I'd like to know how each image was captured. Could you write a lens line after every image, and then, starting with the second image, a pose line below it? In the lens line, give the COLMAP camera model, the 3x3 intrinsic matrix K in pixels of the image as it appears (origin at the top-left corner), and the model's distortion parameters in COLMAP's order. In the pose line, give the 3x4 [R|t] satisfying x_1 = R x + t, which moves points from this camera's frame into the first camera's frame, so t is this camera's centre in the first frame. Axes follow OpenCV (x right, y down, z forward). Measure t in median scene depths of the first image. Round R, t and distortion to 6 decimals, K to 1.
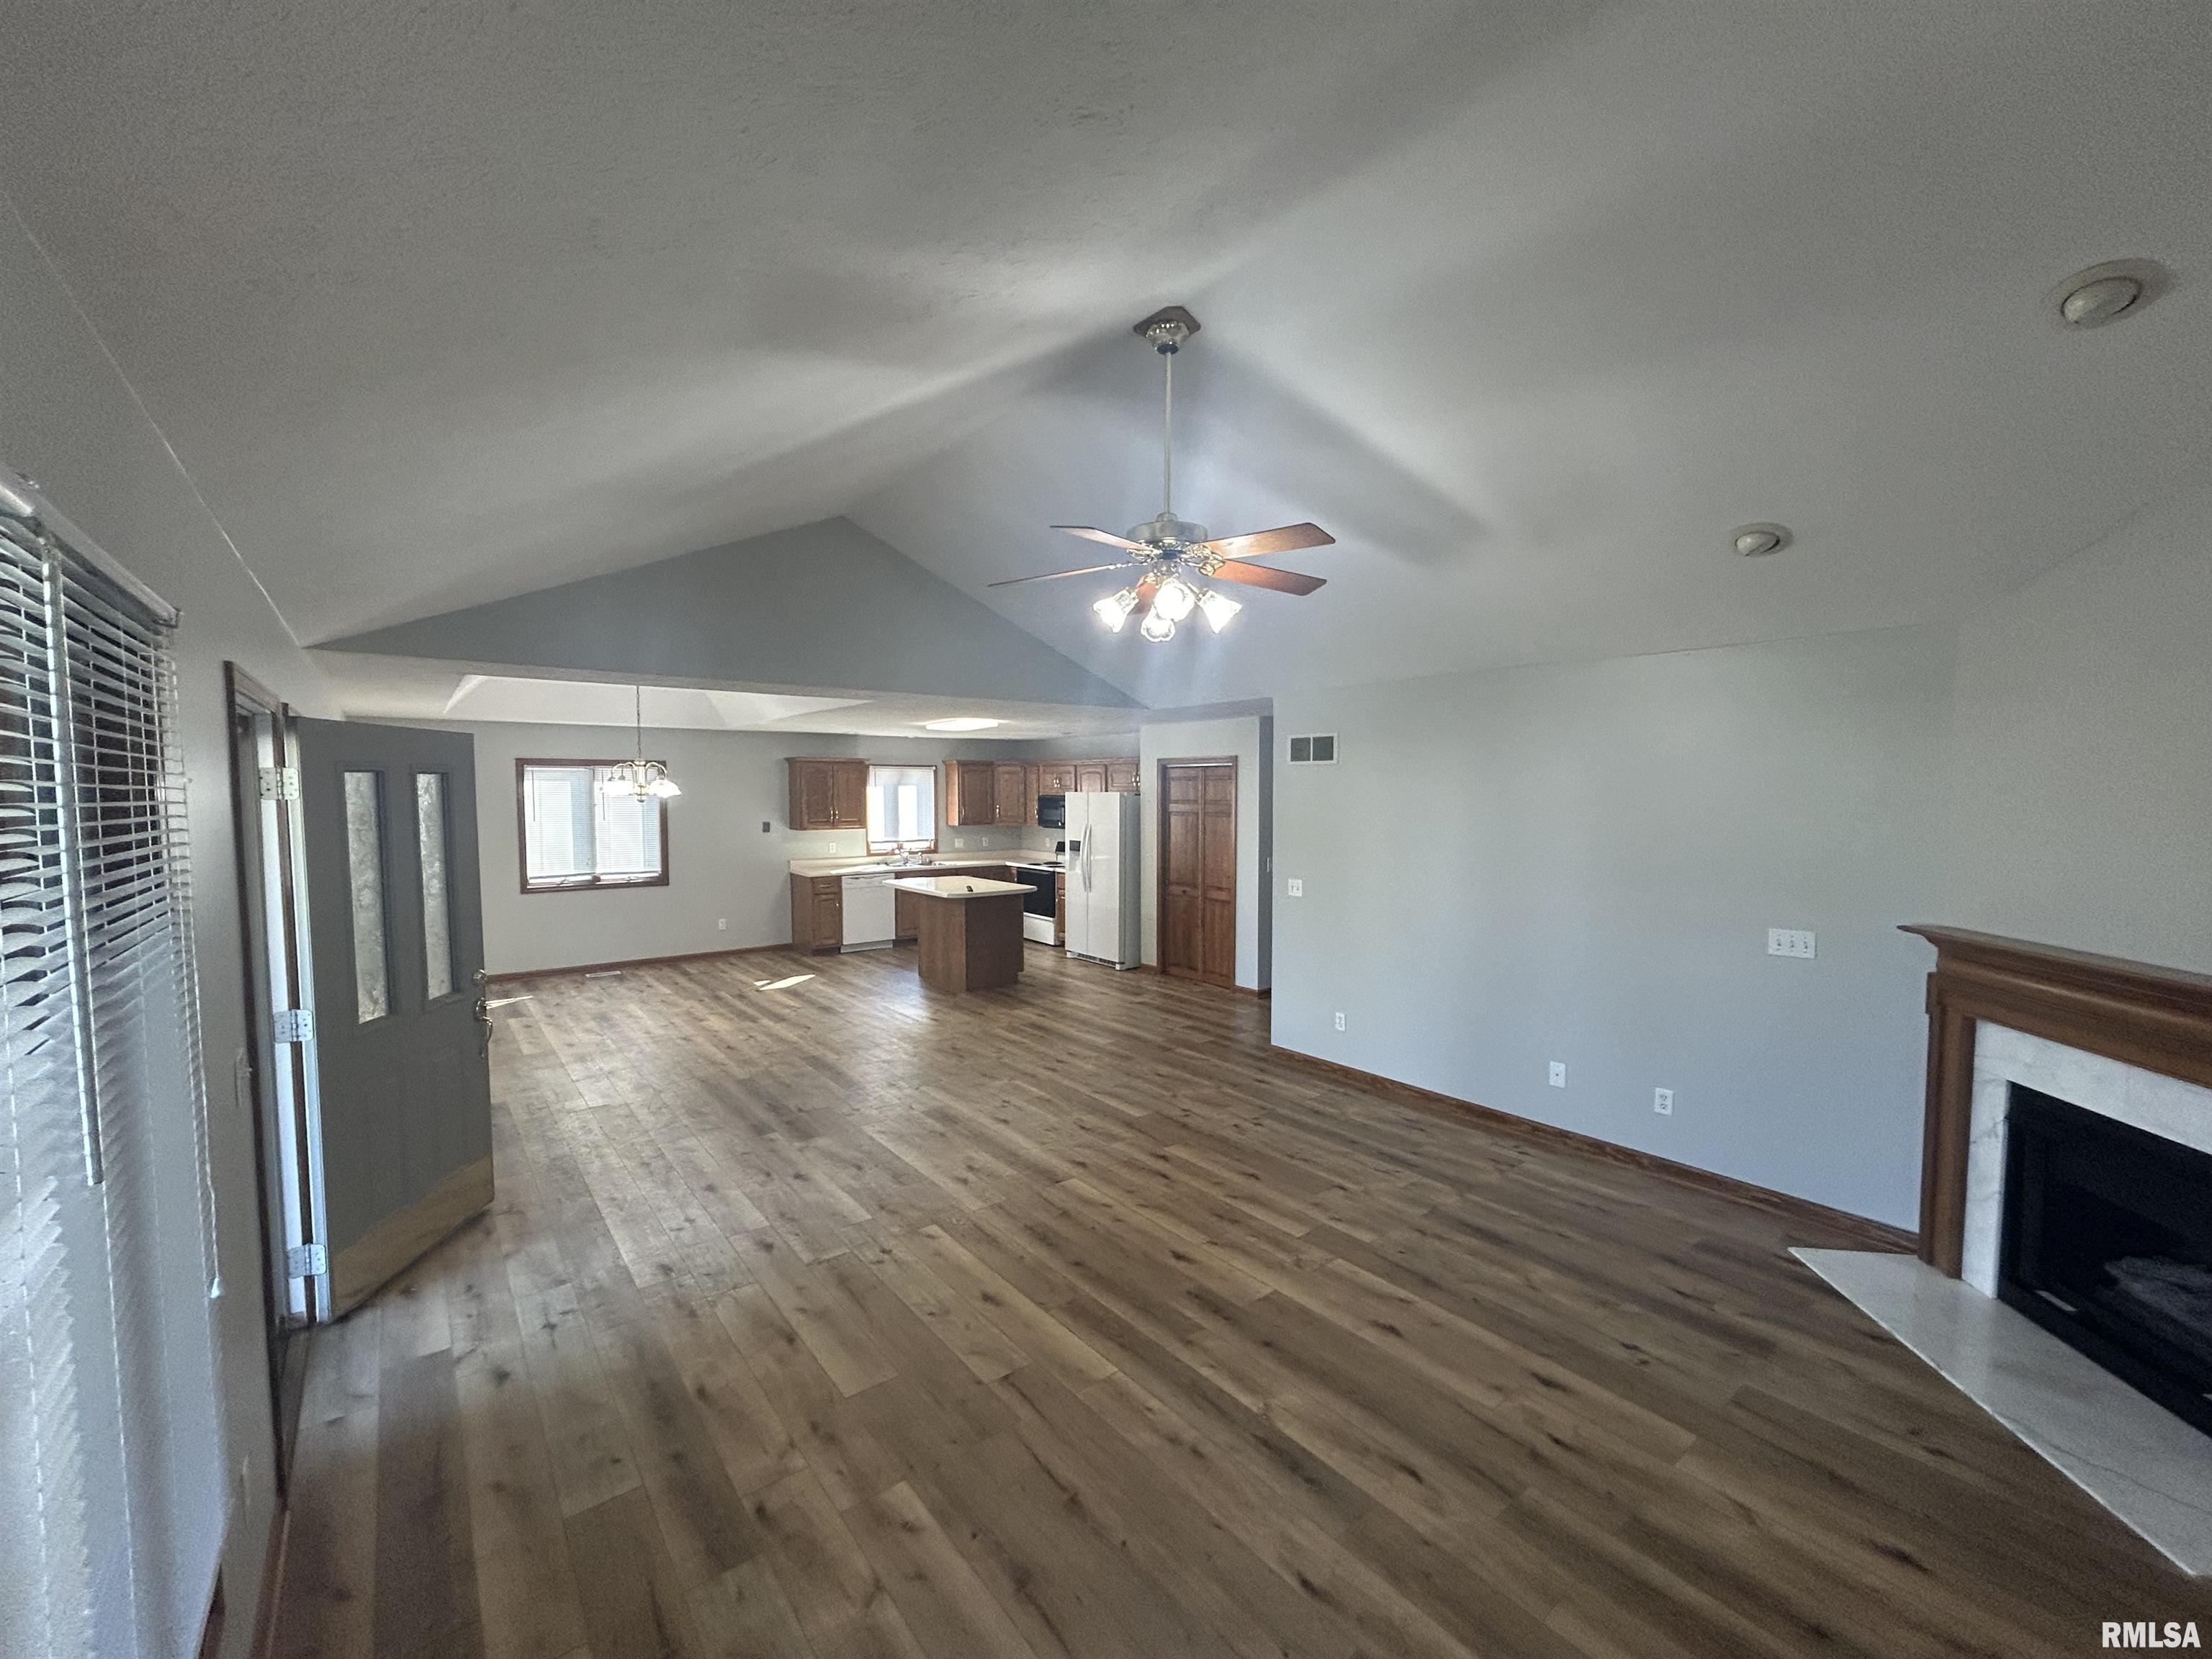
lens RADIAL K [[900.8, 0, 1105.2], [0, 900.8, 837.5], [0, 0, 1]] dist [0.012432, -0.004961]
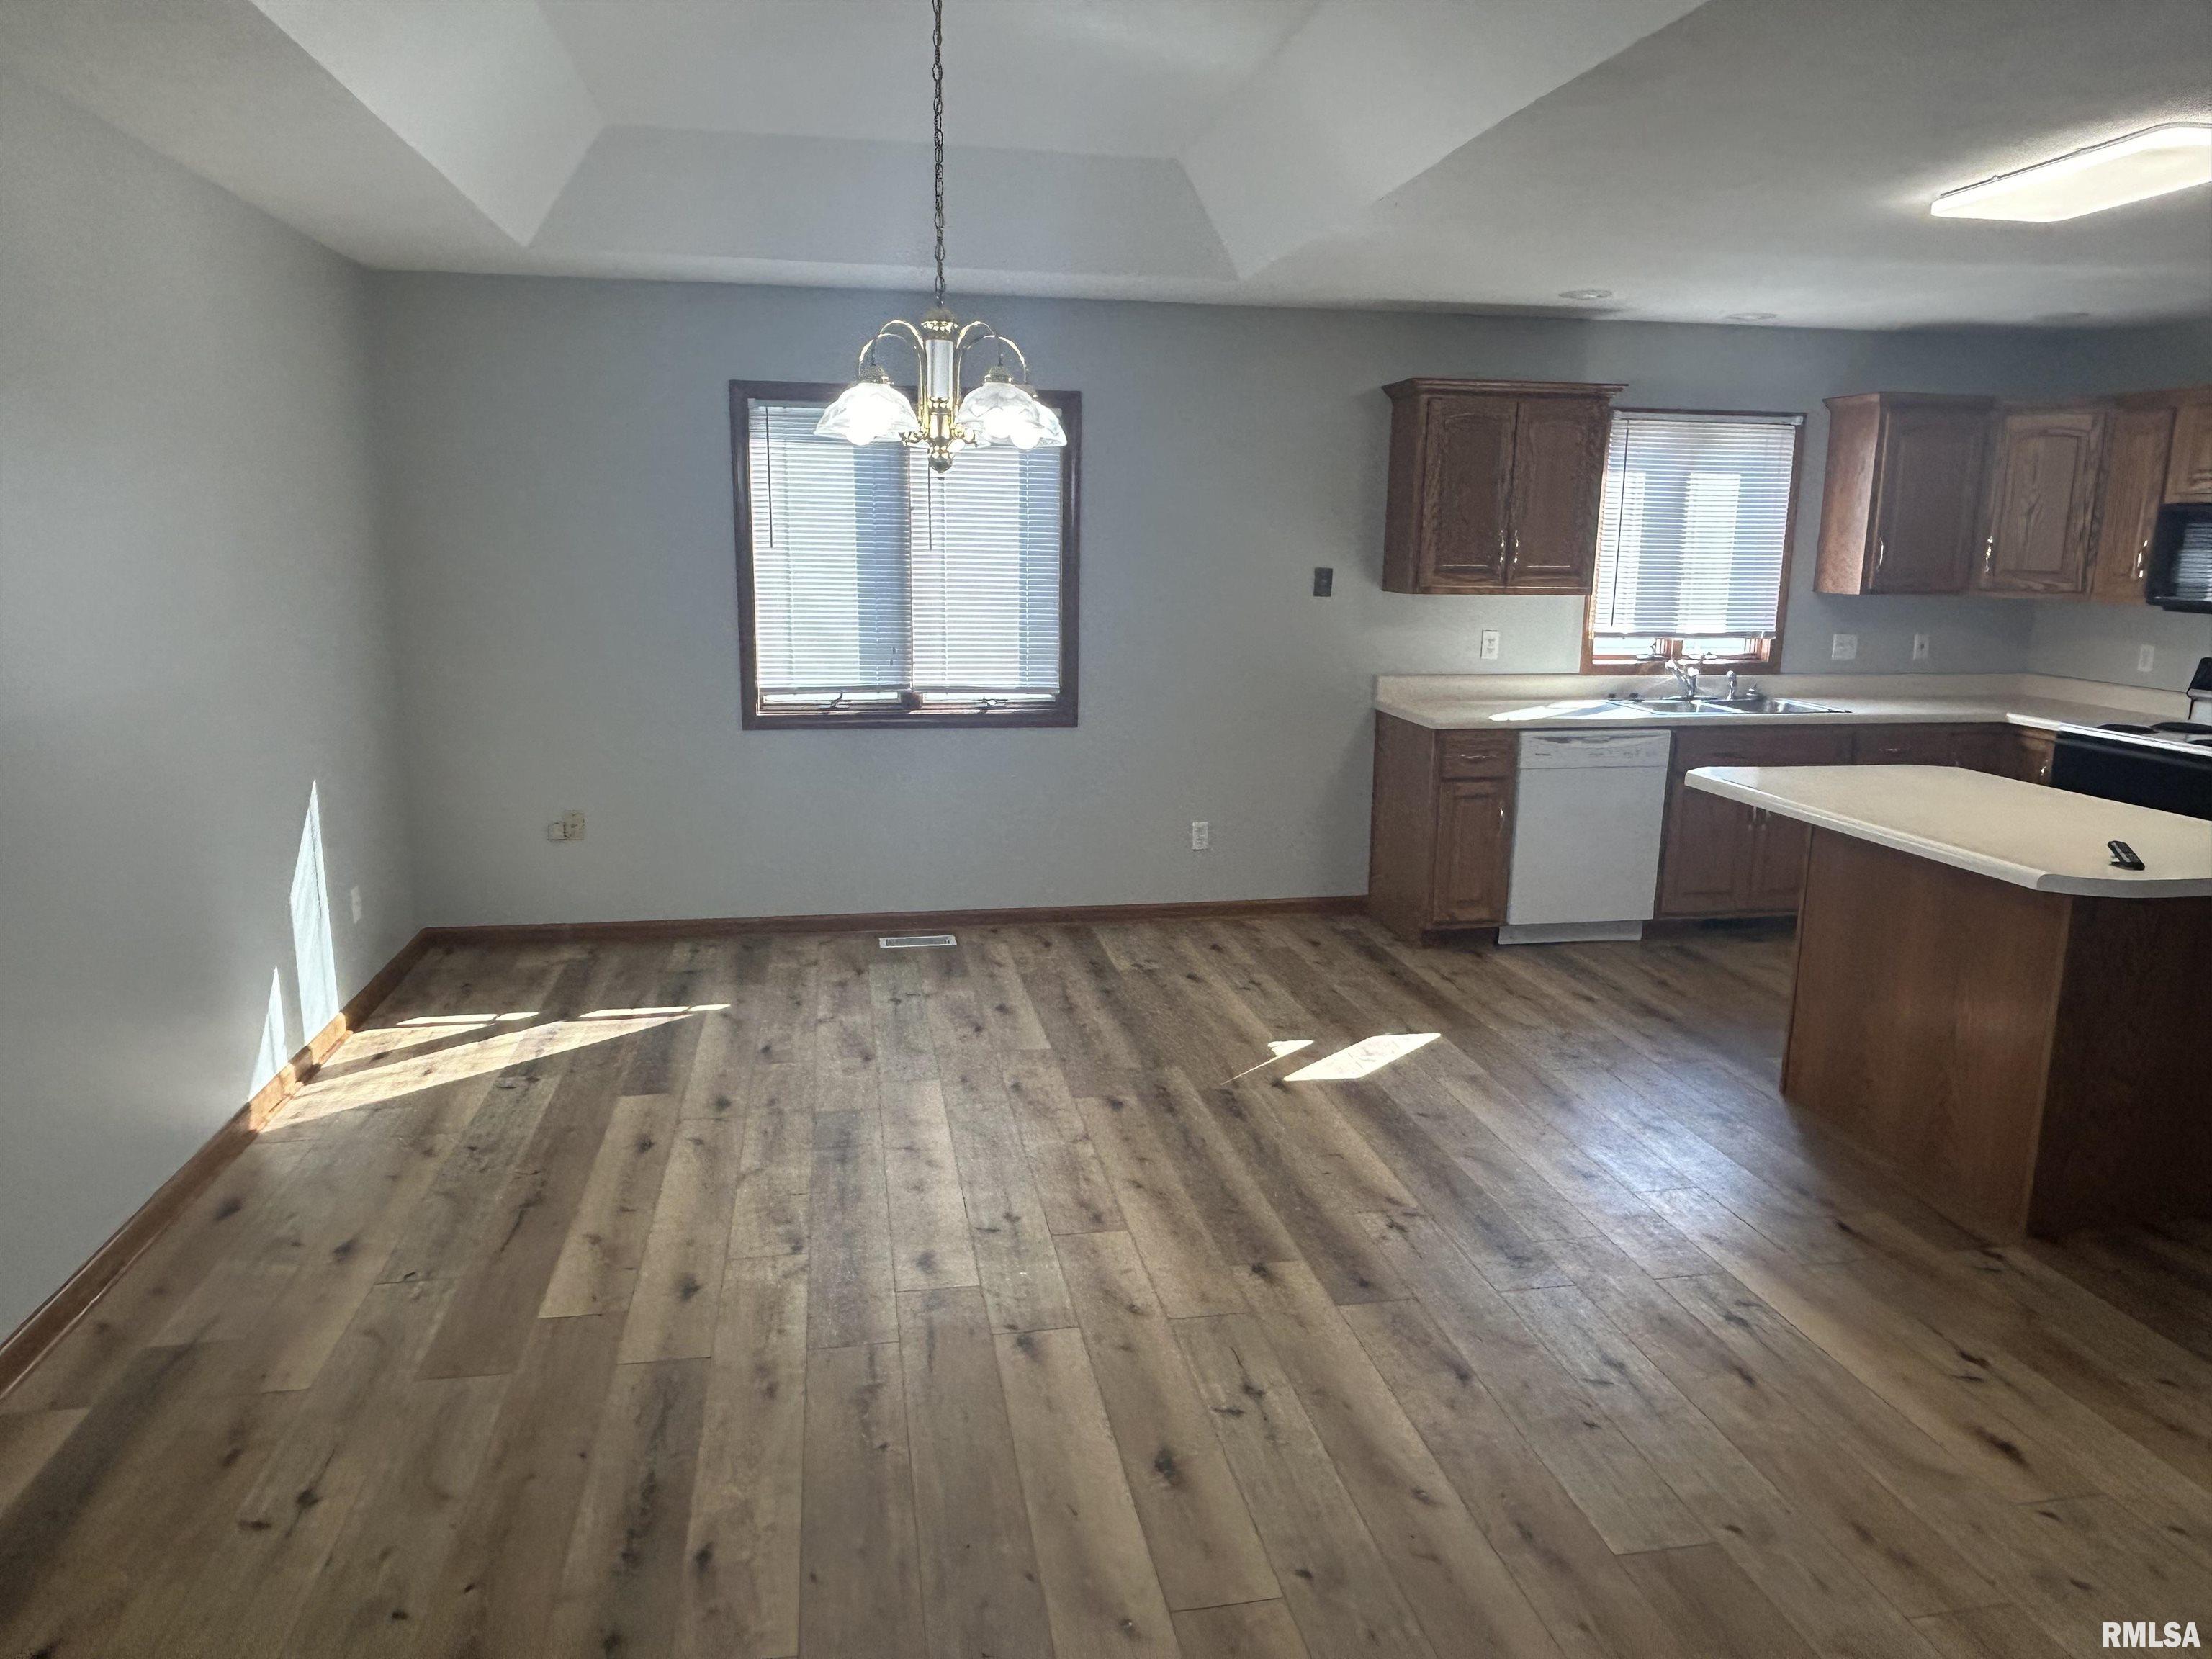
lens RADIAL K [[1476.9, 0, 1106.6], [0, 1476.9, 838.0], [0, 0, 1]] dist [0.004714, -0.019935]
pose [[0.884388, 0.107027, -0.454317, -0.171080], [-0.038921, 0.986876, 0.156721, 0.000686], [0.465127, -0.120920, 0.876946, 0.424580]]
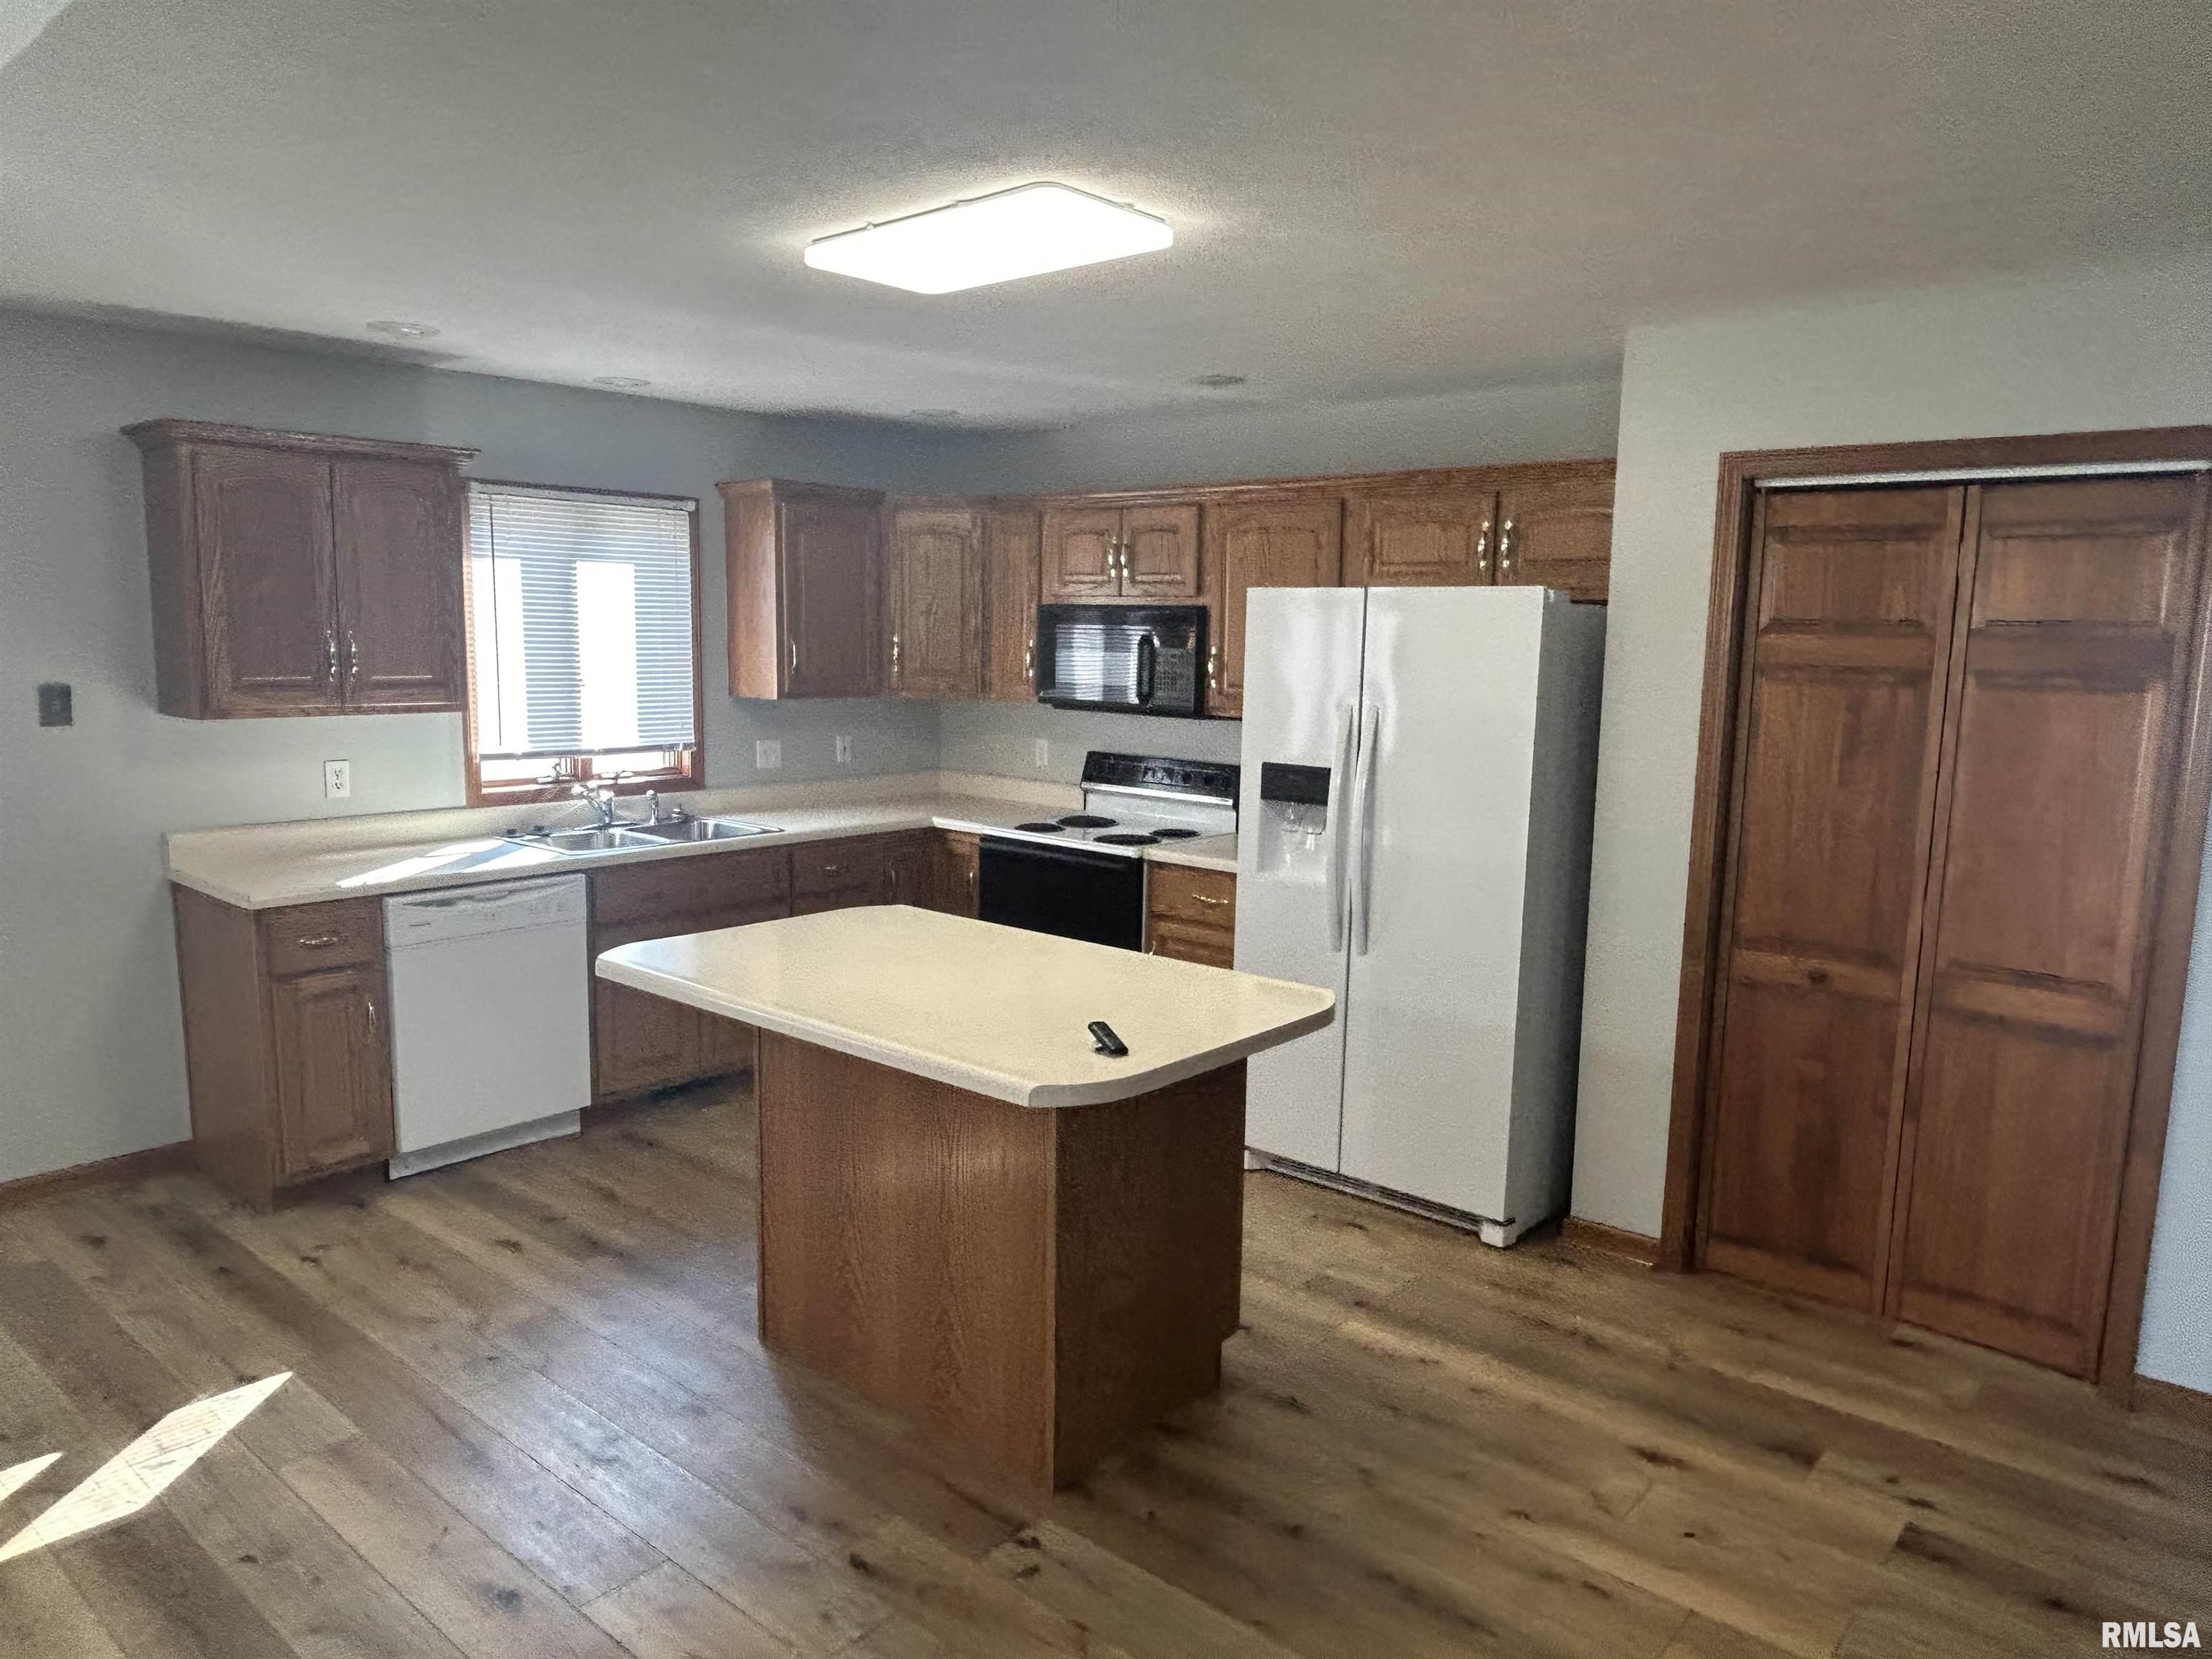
lens RADIAL K [[1476.9, 0, 1106.6], [0, 1476.9, 838.0], [0, 0, 1]] dist [0.004714, -0.019935]
pose [[0.979944, -0.008753, 0.199079, -0.173530], [-0.009302, 0.995936, 0.089580, -0.014141], [-0.199054, -0.089635, 0.975881, 0.547430]]
